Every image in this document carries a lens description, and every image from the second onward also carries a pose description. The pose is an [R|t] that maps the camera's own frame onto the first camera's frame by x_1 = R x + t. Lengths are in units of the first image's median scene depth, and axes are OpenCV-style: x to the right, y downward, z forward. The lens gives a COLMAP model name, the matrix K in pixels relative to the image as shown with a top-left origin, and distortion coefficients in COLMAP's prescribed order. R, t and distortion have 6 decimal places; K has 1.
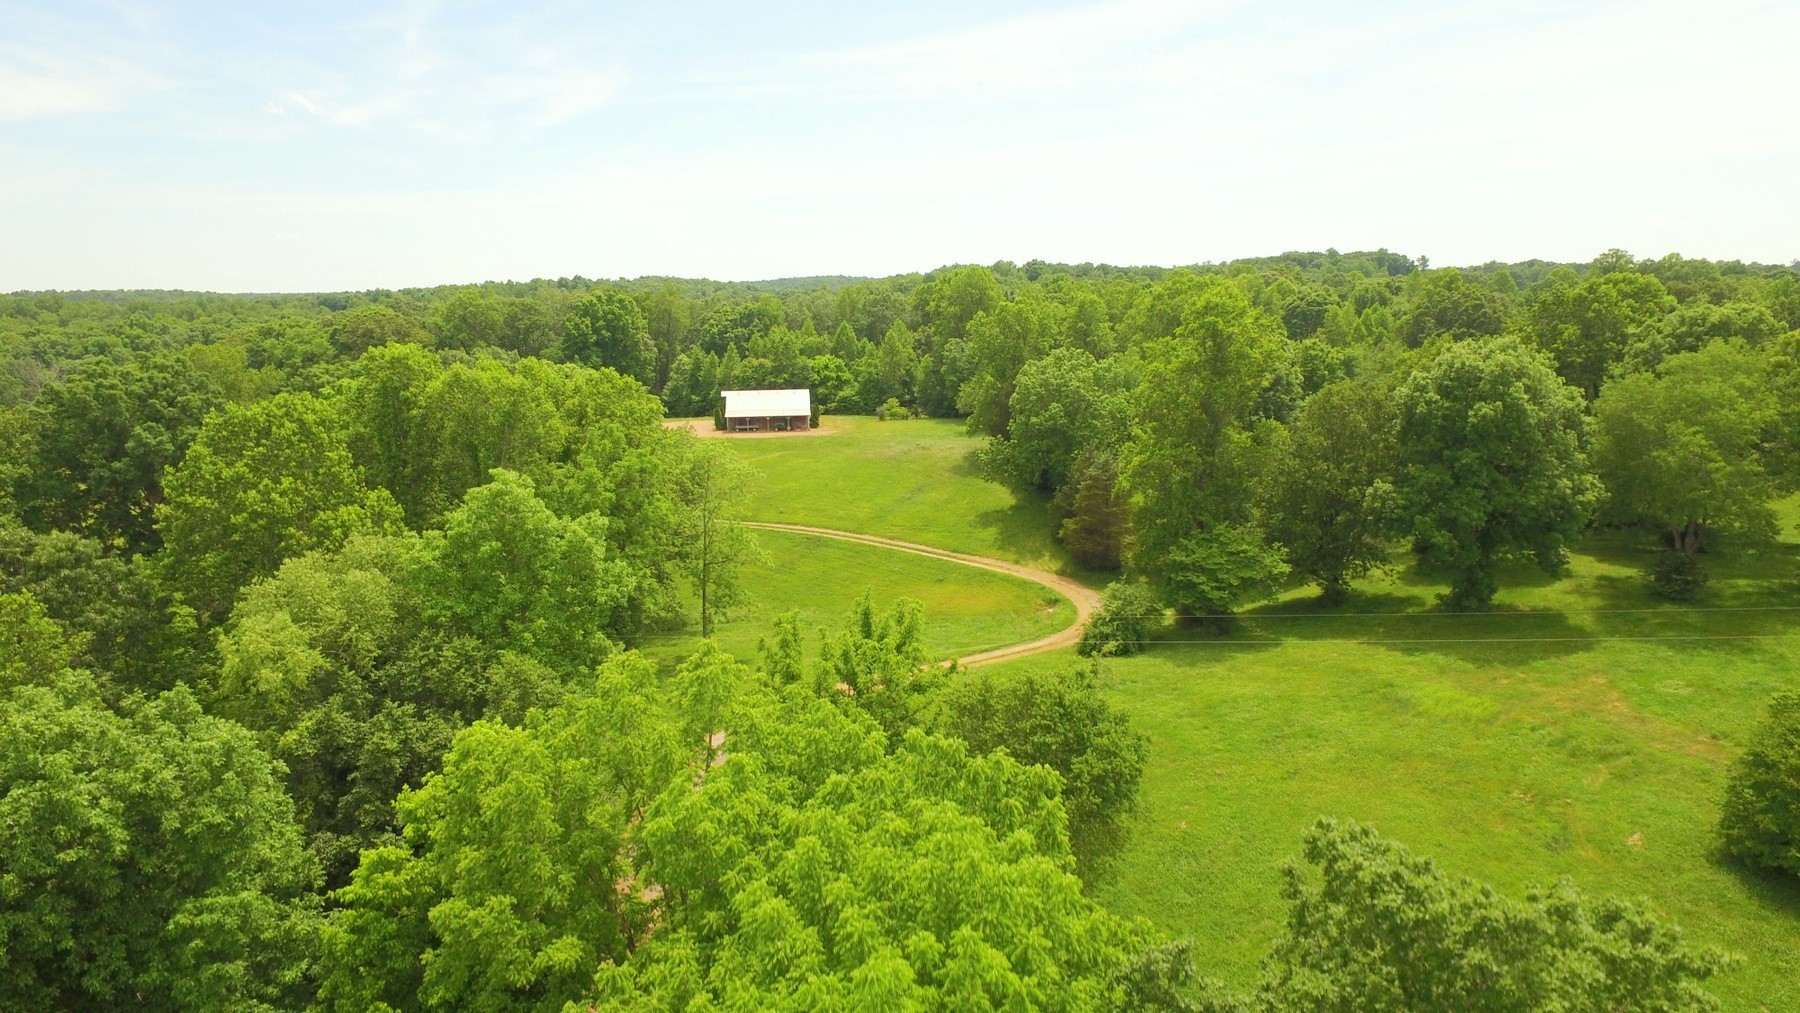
lens RADIAL K [[1038.4, 0, 897.3], [0, 1038.4, 509.5], [0, 0, 1]] dist [-0.009972, 0.011175]
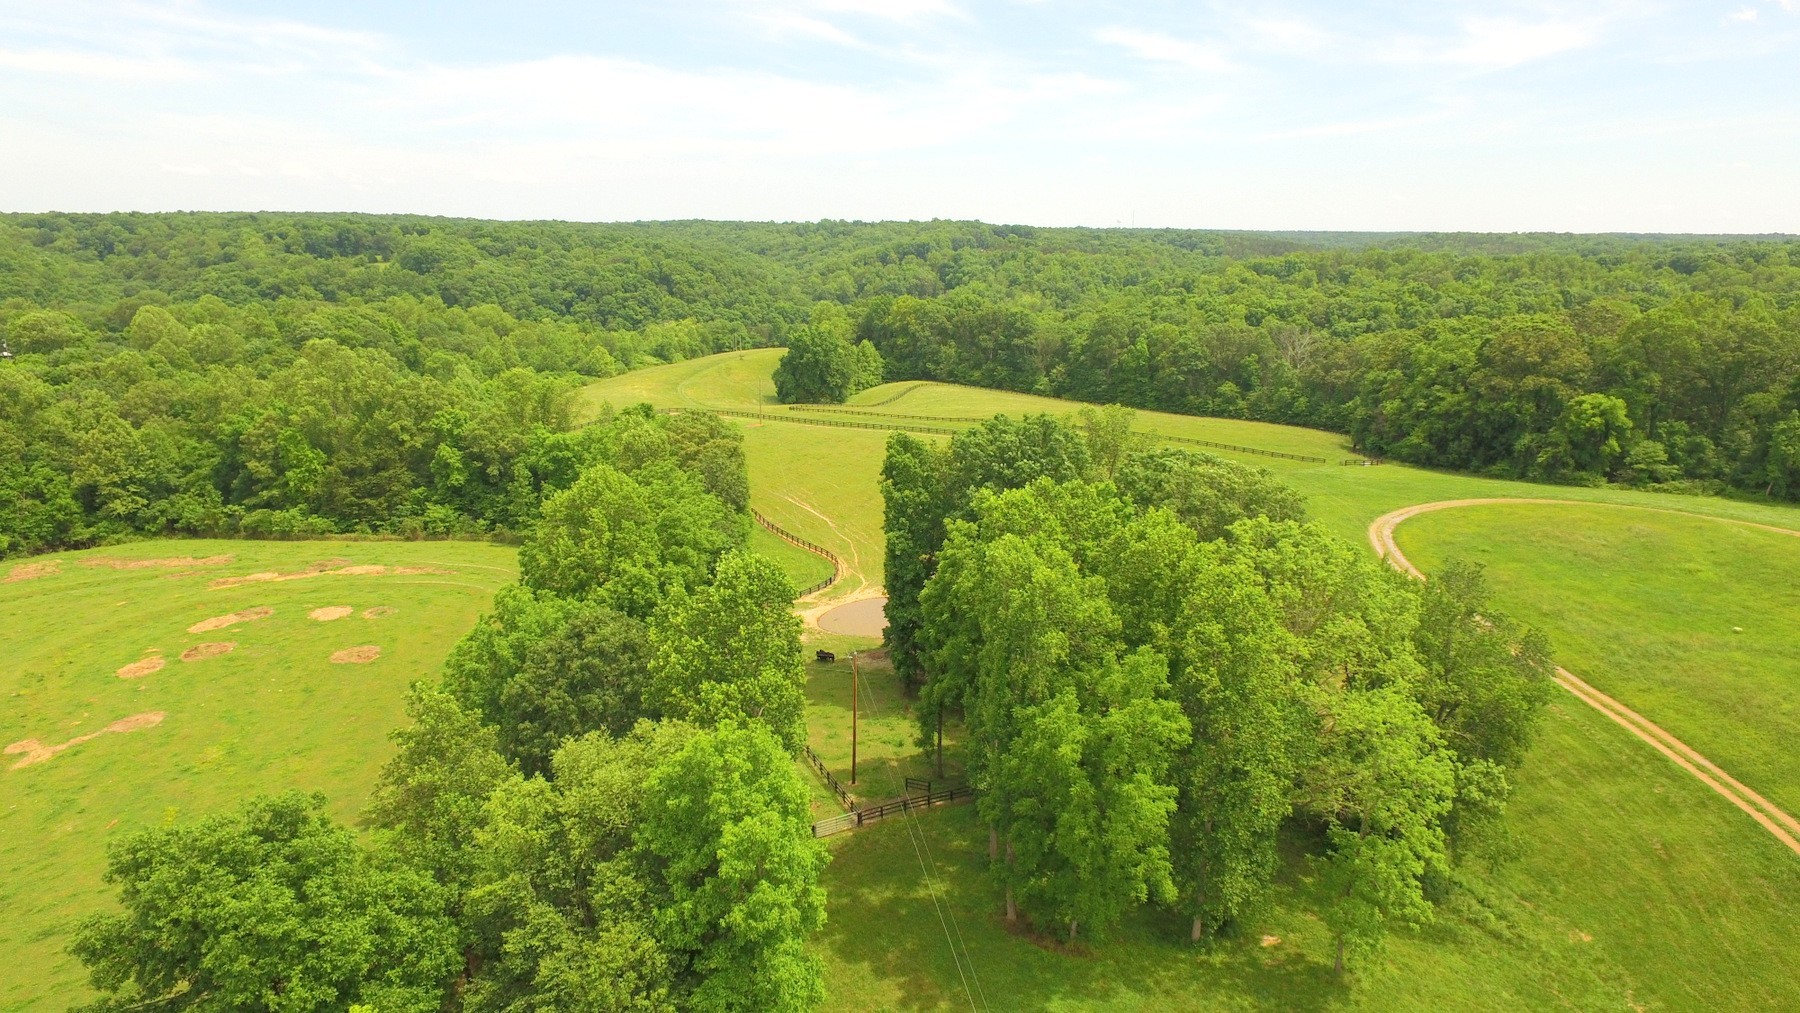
lens RADIAL K [[1038.4, 0, 897.3], [0, 1038.4, 509.5], [0, 0, 1]] dist [-0.009972, 0.011175]
pose [[0.386885, 0.255720, -0.885961, 0.233826], [-0.201575, 0.960996, 0.189354, -0.242200], [0.899826, 0.105329, 0.423342, 0.405126]]
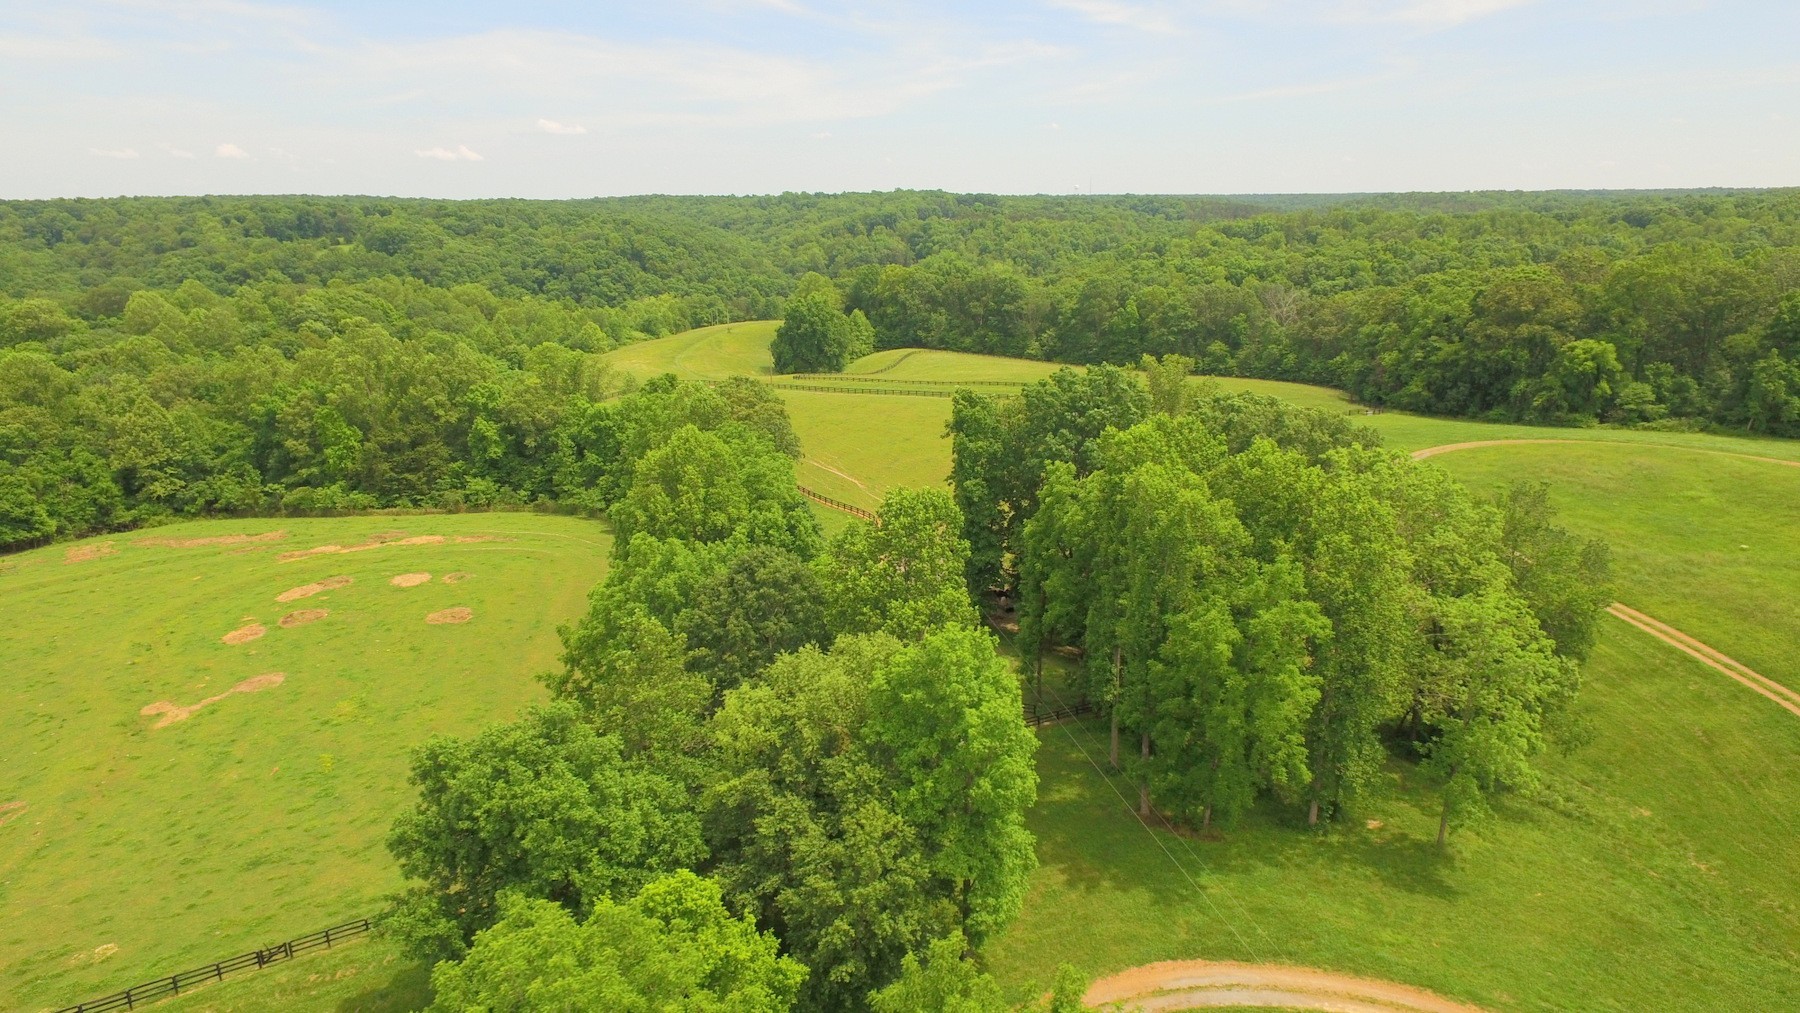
lens RADIAL K [[1038.4, 0, 897.3], [0, 1038.4, 509.5], [0, 0, 1]] dist [-0.009972, 0.011175]
pose [[0.425020, 0.265892, -0.865251, 0.245489], [-0.179151, 0.961685, 0.207526, -0.204384], [0.887278, 0.066808, 0.456371, 0.262939]]
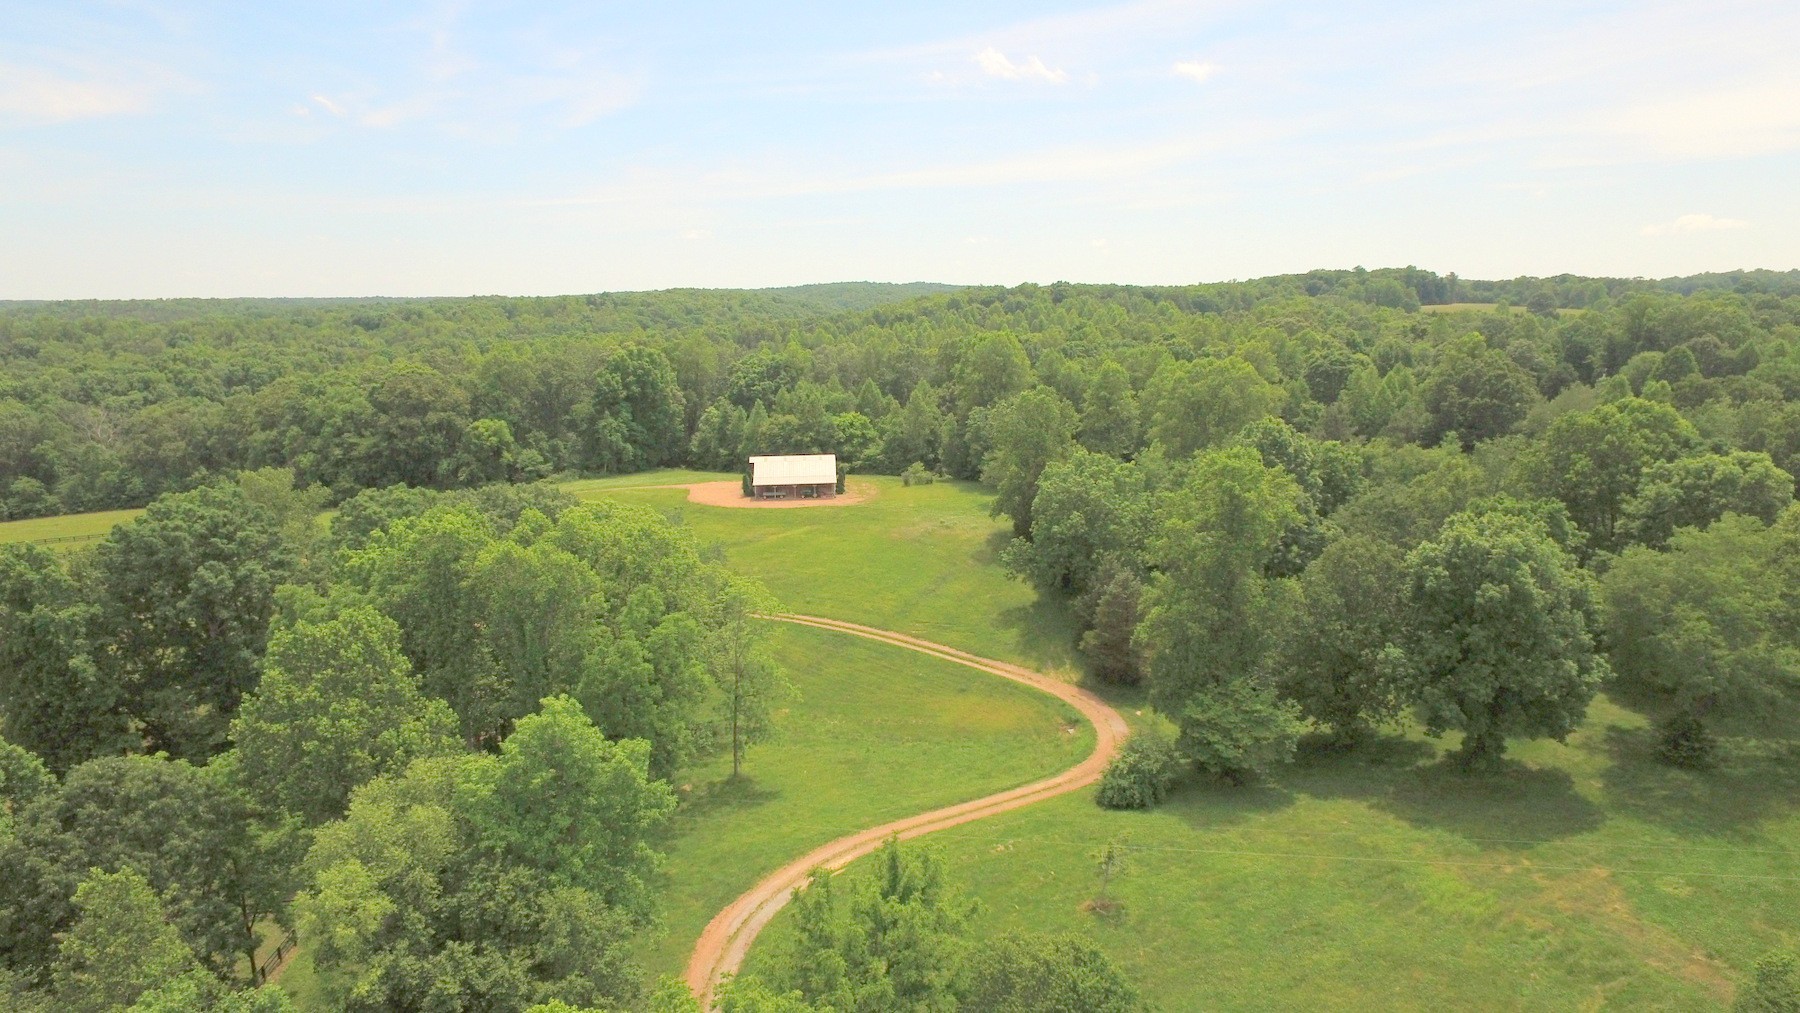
lens RADIAL K [[1038.4, 0, 897.3], [0, 1038.4, 509.5], [0, 0, 1]] dist [-0.009972, 0.011175]
pose [[0.999734, 0.006196, -0.022199, -0.002559], [-0.006199, 0.999981, -0.000080, -0.141443], [0.022198, 0.000218, 0.999754, -0.035656]]
